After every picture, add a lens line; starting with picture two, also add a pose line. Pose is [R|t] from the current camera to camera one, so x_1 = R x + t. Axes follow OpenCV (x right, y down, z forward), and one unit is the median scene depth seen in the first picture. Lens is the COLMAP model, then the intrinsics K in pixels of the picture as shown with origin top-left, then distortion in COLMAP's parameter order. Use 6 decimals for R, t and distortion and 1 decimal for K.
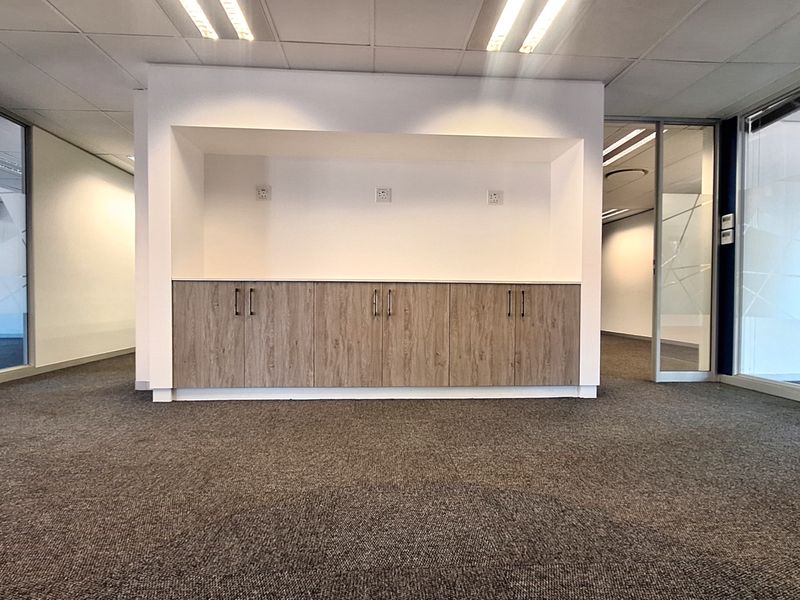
lens RADIAL K [[432.7, 0, 400.0], [0, 432.7, 300.0], [0, 0, 1]] dist [0.000429, 0.000333]
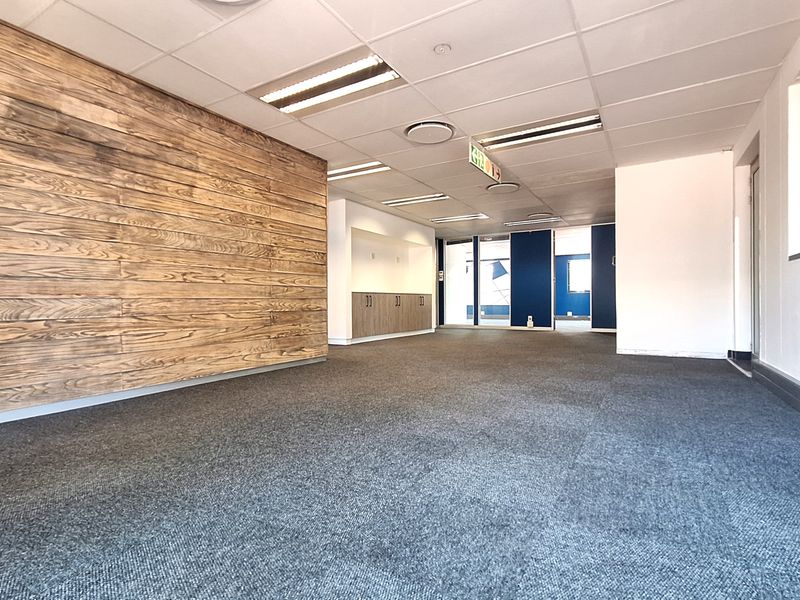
lens RADIAL K [[432.7, 0, 400.0], [0, 432.7, 300.0], [0, 0, 1]] dist [0.000429, 0.000333]
pose [[0.553029, -0.003656, 0.833154, -2.213121], [0.007933, 0.999968, -0.000878, 0.001219], [-0.833124, 0.007095, 0.553040, -0.479845]]
